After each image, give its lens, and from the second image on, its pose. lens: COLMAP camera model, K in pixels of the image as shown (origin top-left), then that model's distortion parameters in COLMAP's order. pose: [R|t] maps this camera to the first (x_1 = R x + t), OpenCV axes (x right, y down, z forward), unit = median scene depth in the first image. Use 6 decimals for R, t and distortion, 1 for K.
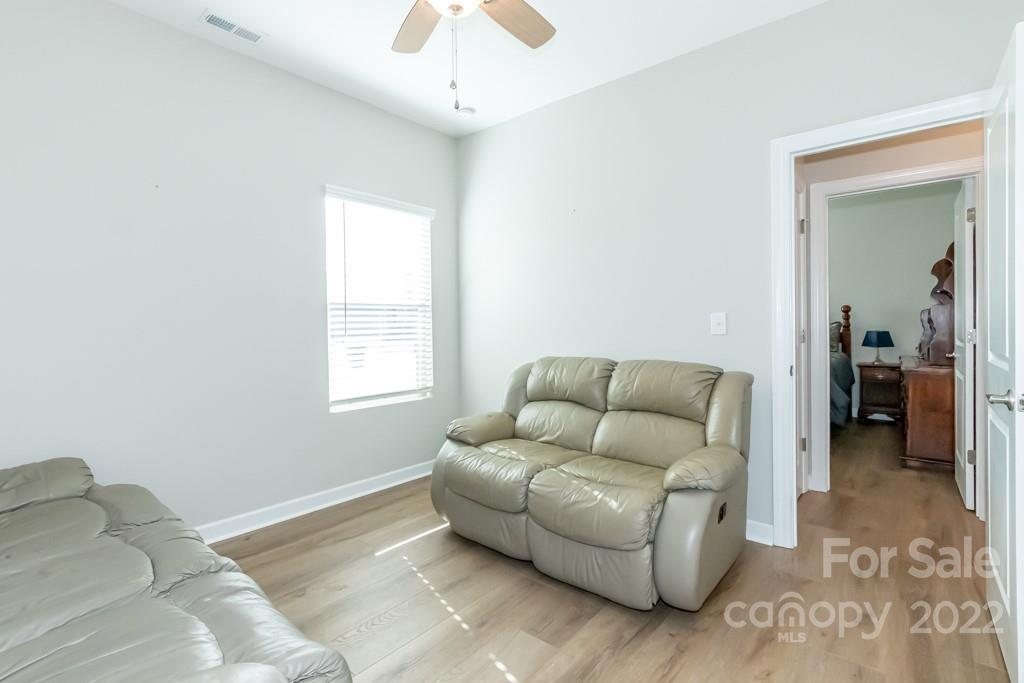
lens RADIAL K [[481.4, 0, 517.0], [0, 481.4, 335.9], [0, 0, 1]] dist [0.001881, -0.000412]
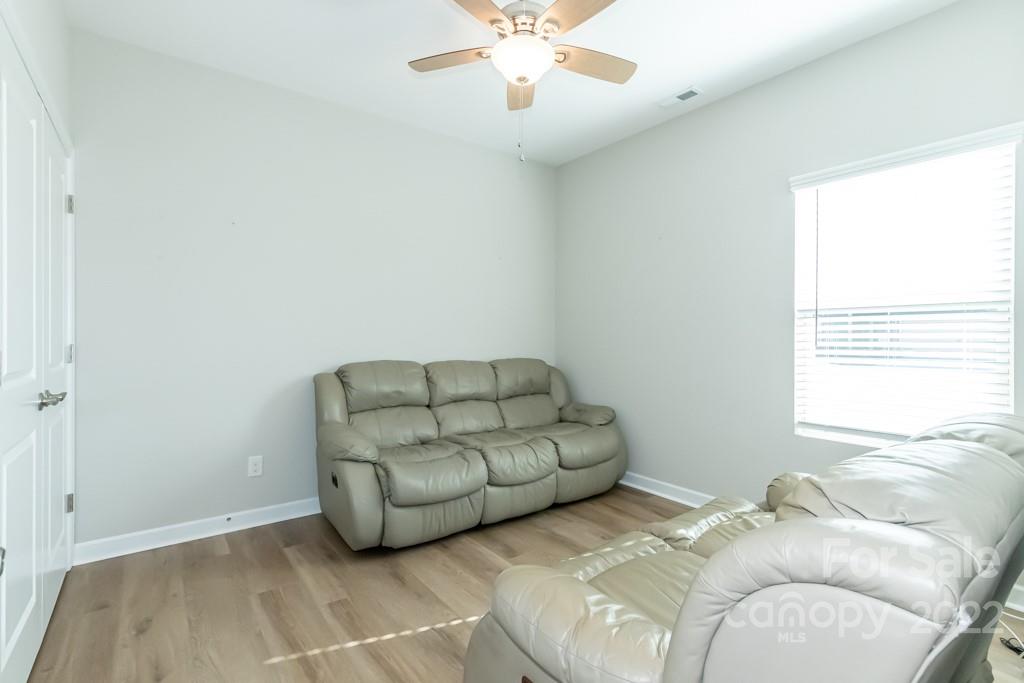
lens RADIAL K [[481.4, 0, 517.0], [0, 481.4, 335.9], [0, 0, 1]] dist [0.001881, -0.000412]
pose [[-0.214820, 0.015061, -0.976537, 0.579201], [-0.021376, 0.999569, 0.020119, -0.027214], [0.976420, 0.025196, -0.214406, 0.680067]]
